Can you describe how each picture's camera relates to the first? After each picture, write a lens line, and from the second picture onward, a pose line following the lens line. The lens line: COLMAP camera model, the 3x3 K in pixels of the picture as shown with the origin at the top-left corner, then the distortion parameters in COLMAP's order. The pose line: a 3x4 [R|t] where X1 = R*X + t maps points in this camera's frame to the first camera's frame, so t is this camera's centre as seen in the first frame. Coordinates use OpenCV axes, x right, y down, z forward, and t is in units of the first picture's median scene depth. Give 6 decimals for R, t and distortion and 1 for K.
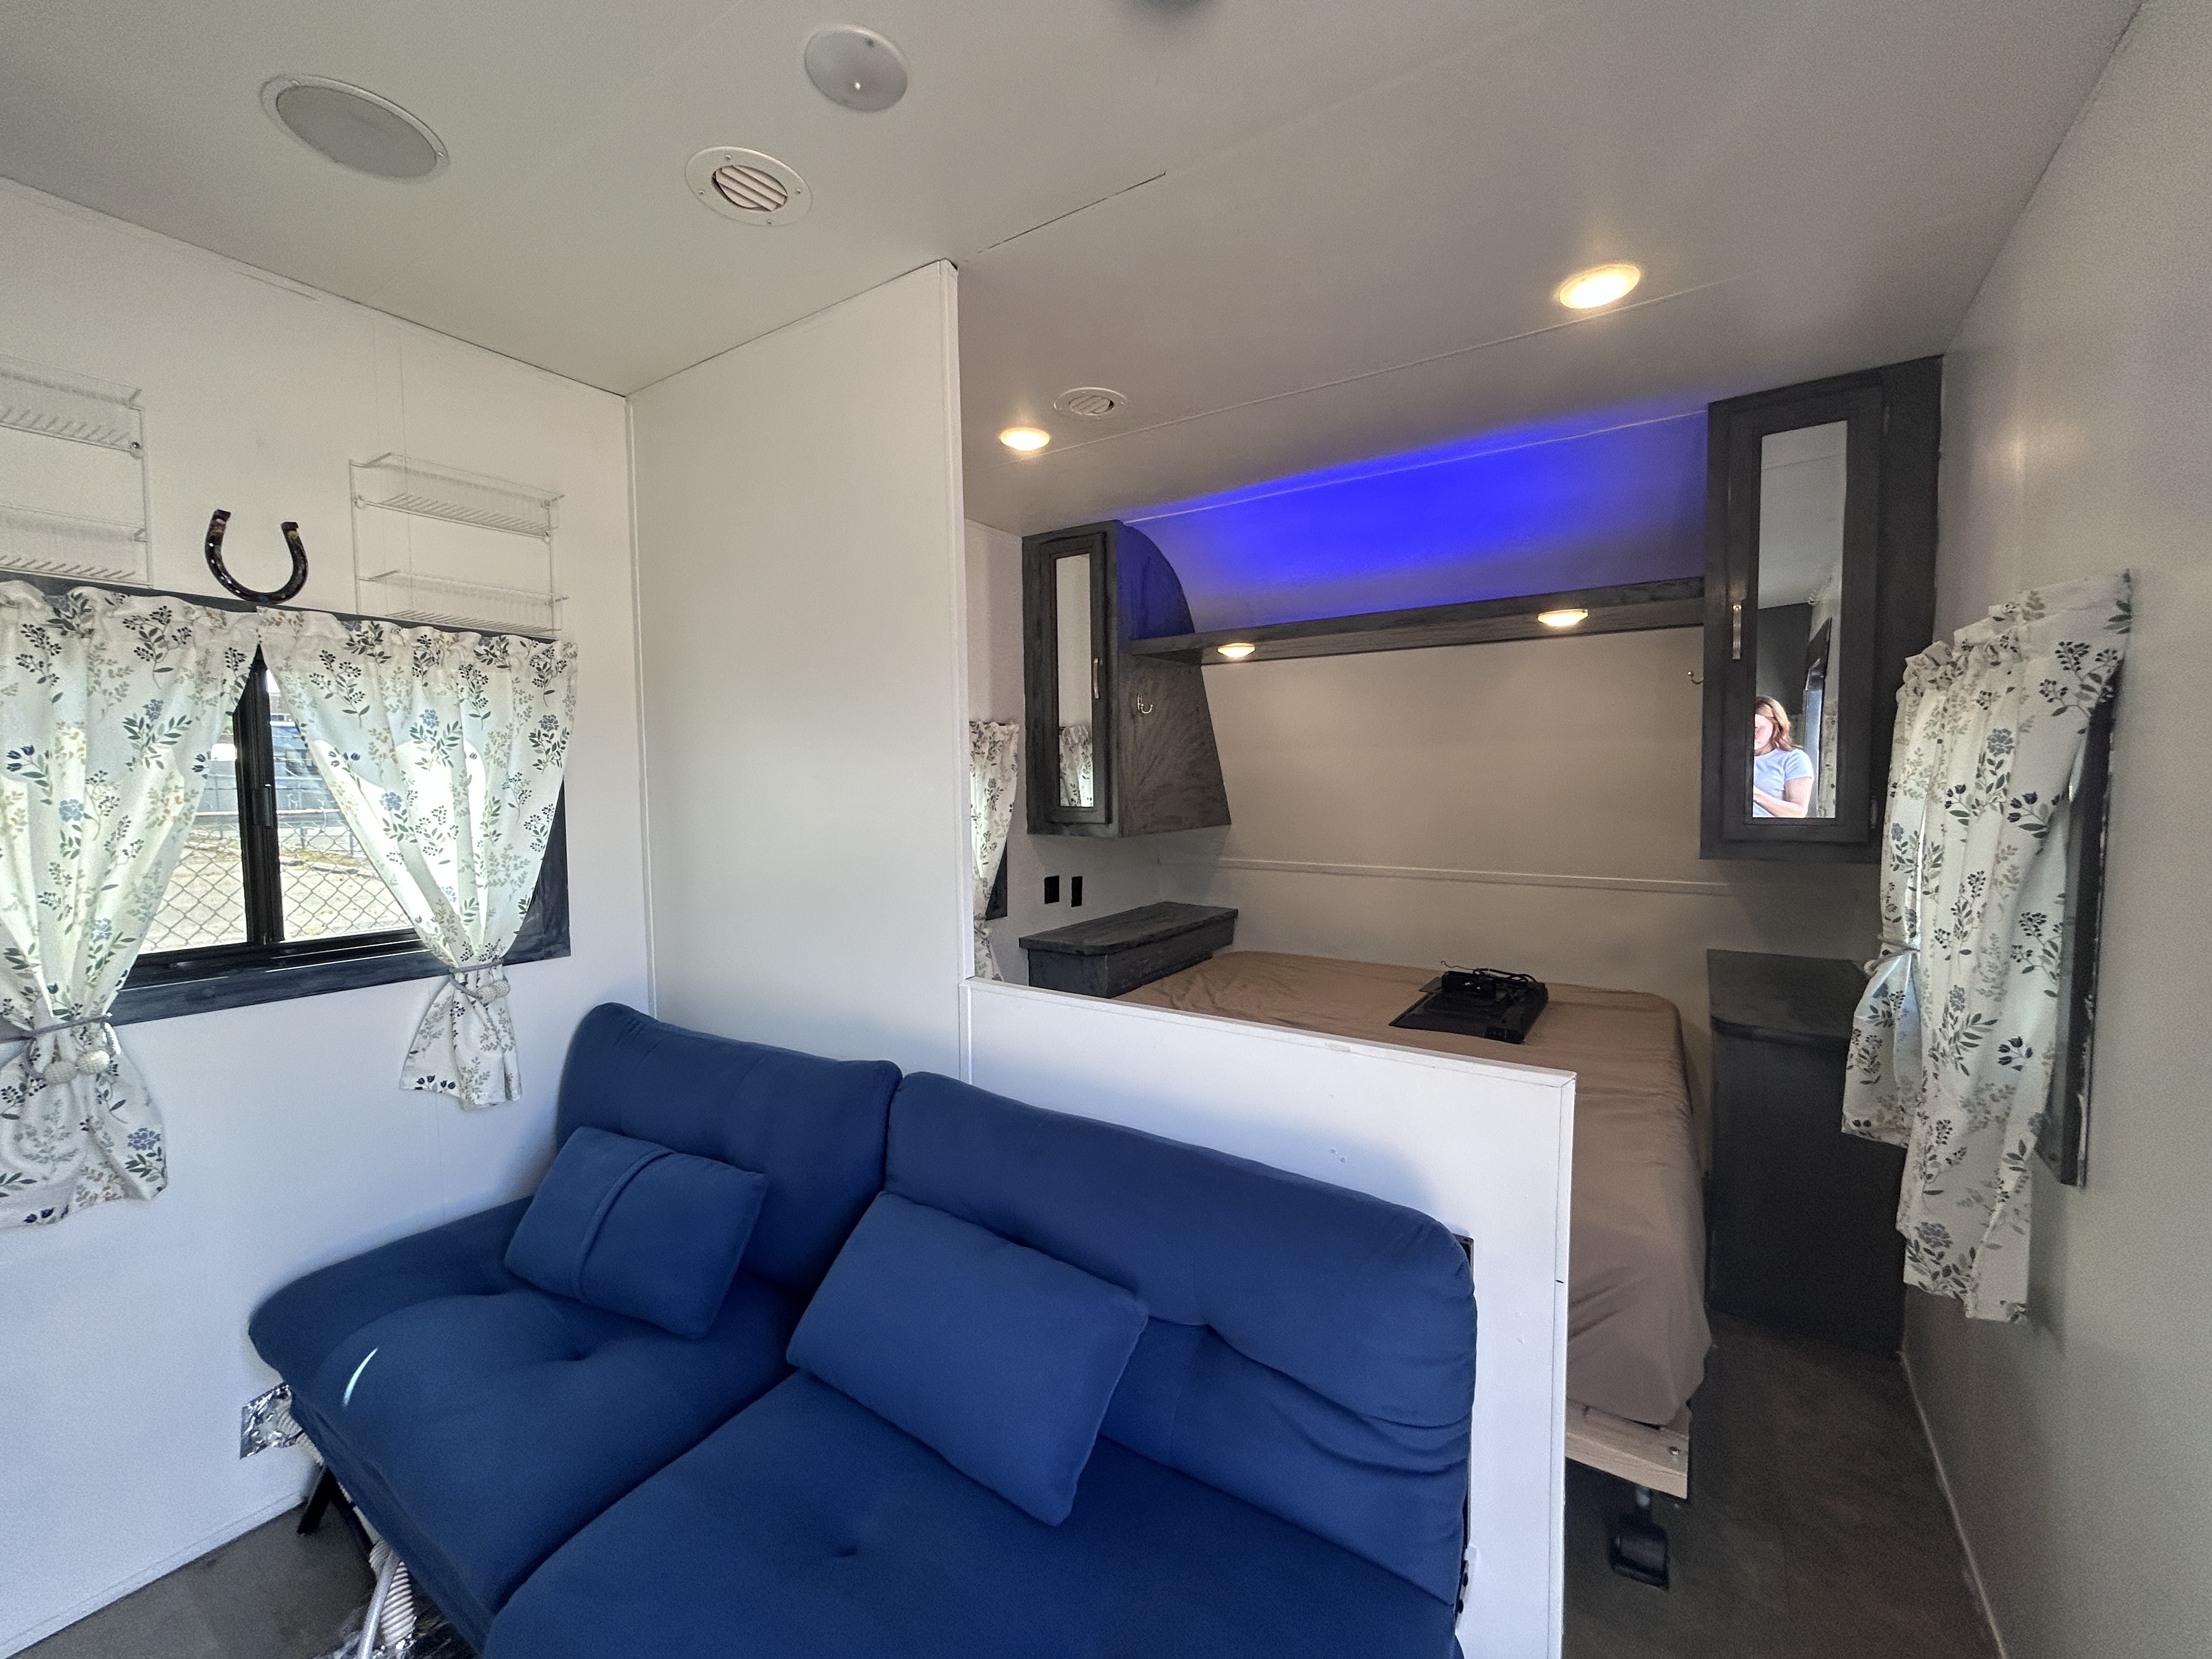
lens RADIAL K [[893.2, 0, 1106.0], [0, 893.2, 829.5], [0, 0, 1]] dist [-0.001352, 0.000048]
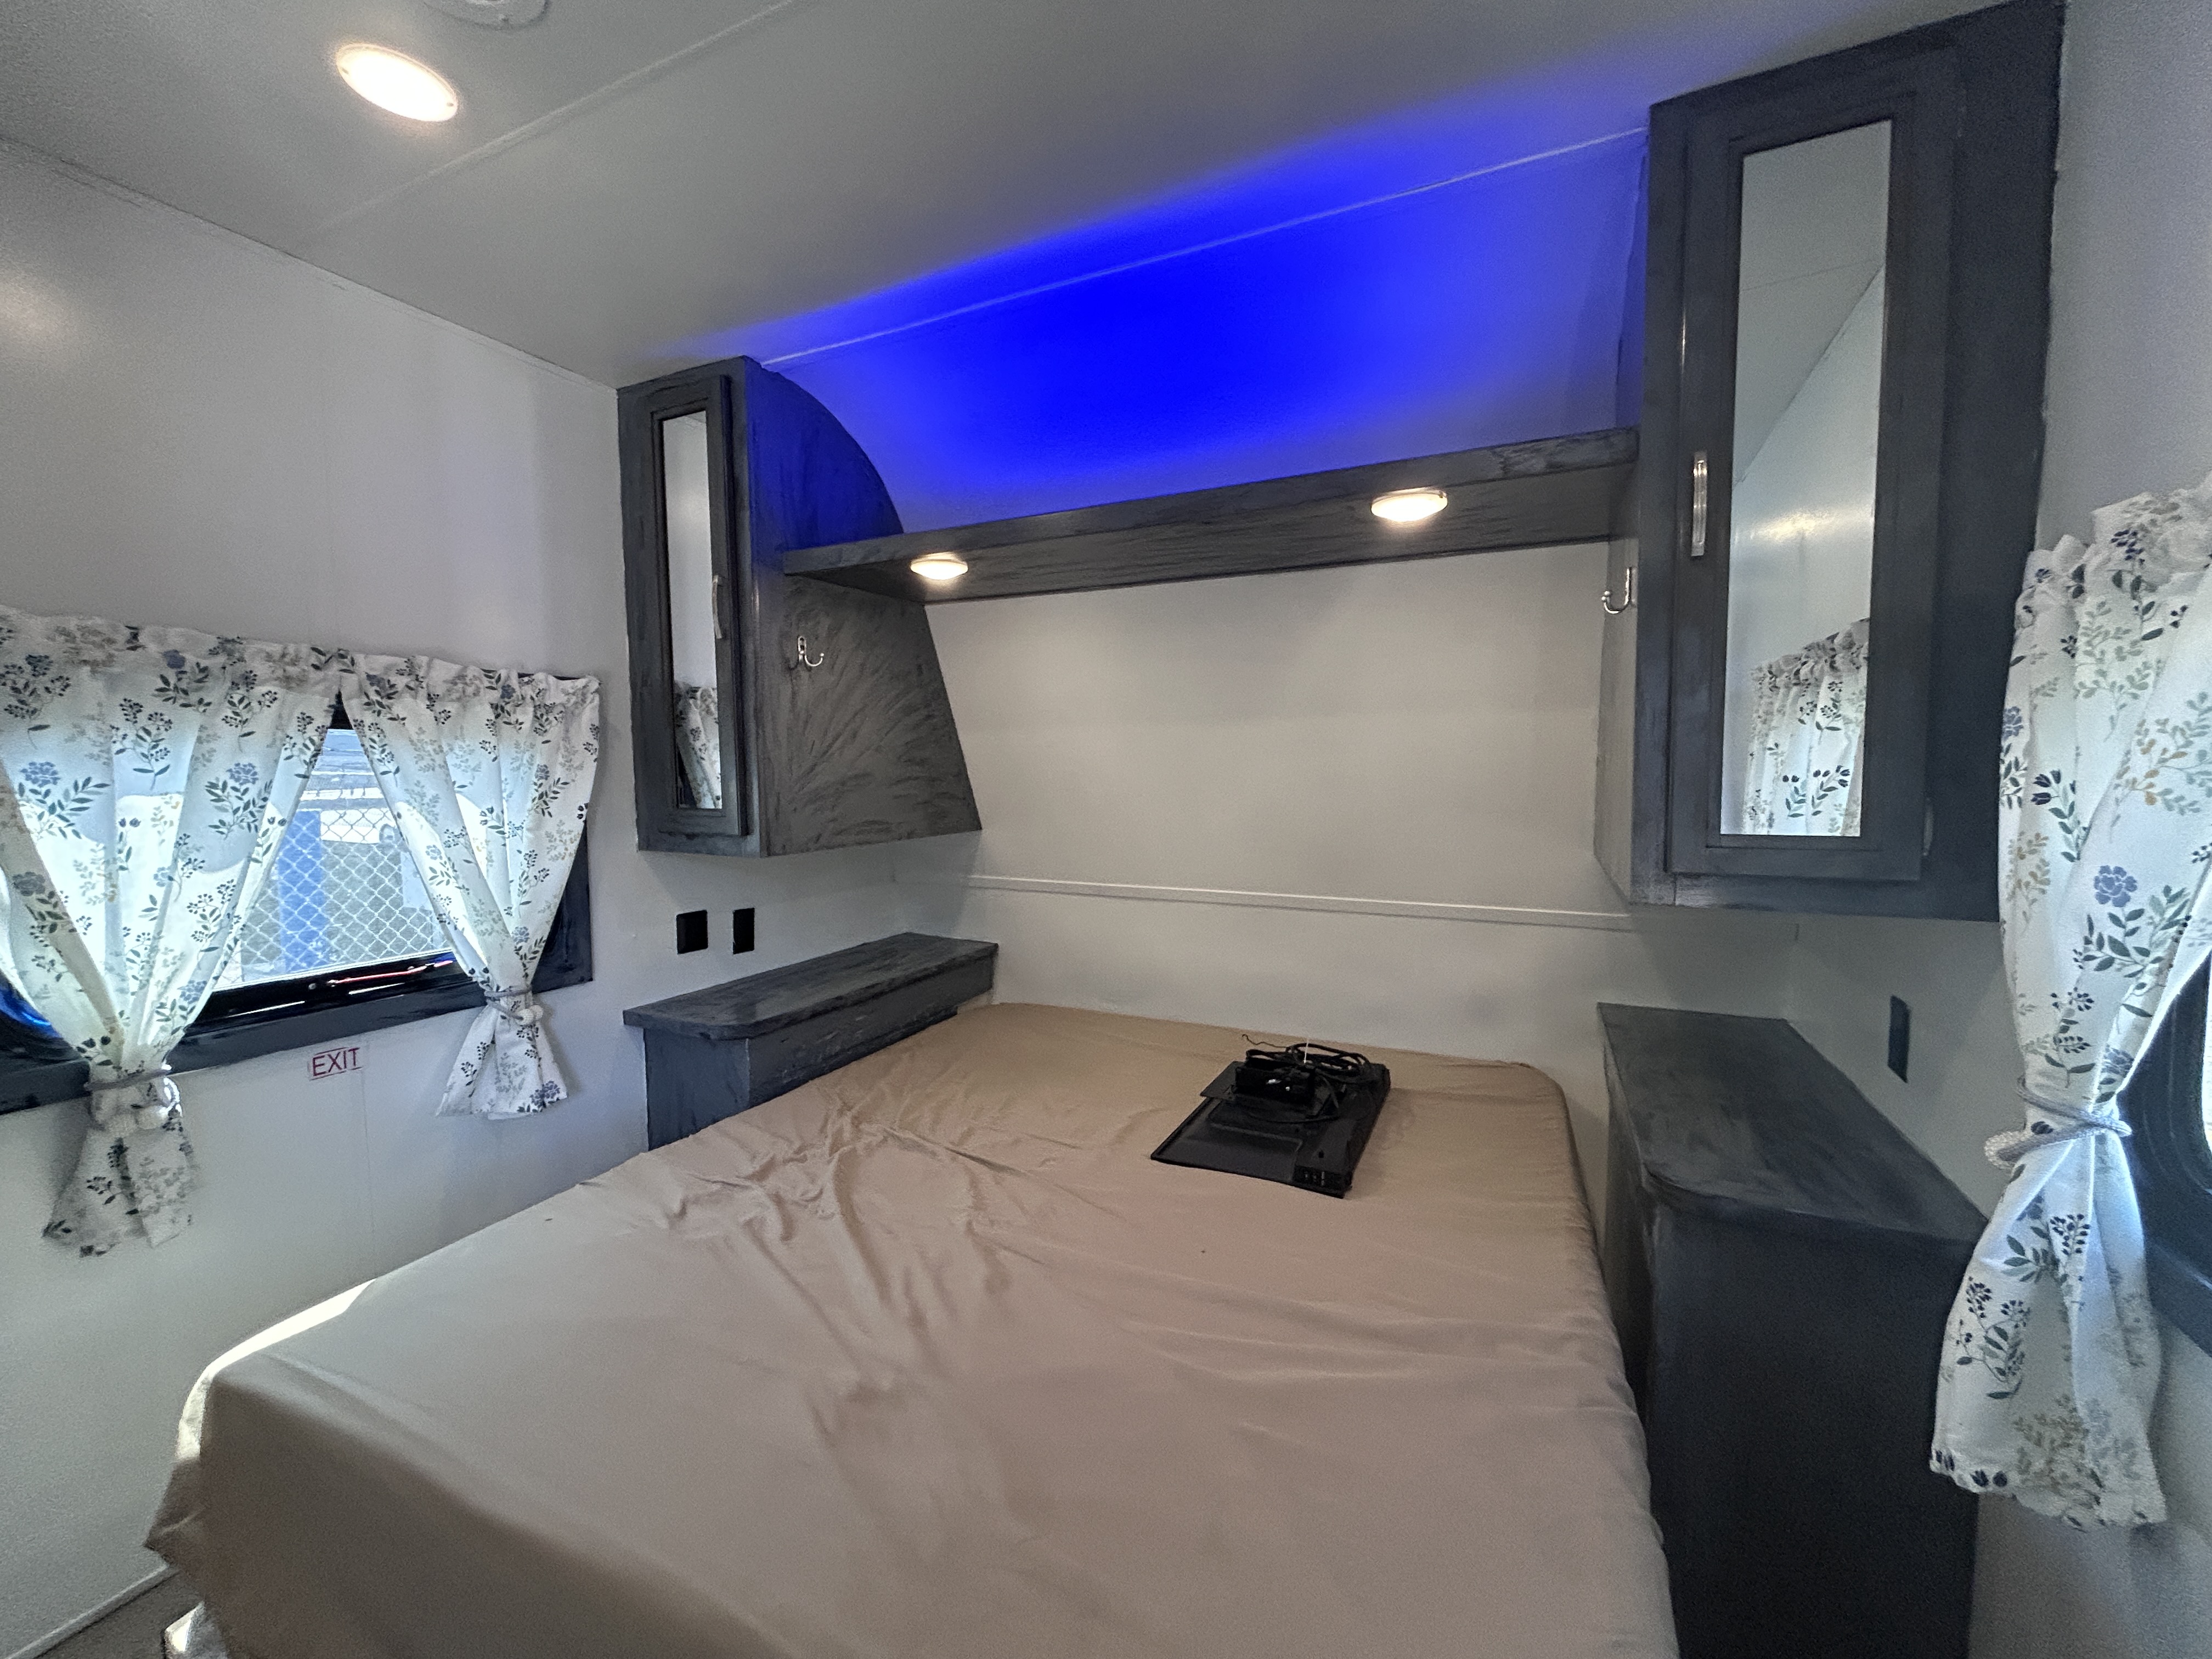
lens RADIAL K [[893.2, 0, 1106.0], [0, 893.2, 829.5], [0, 0, 1]] dist [-0.001352, 0.000048]
pose [[0.989988, -0.006684, 0.140994, 0.168547], [0.005106, 0.999920, 0.011552, -0.017183], [-0.141060, -0.010716, 0.989943, 0.326048]]
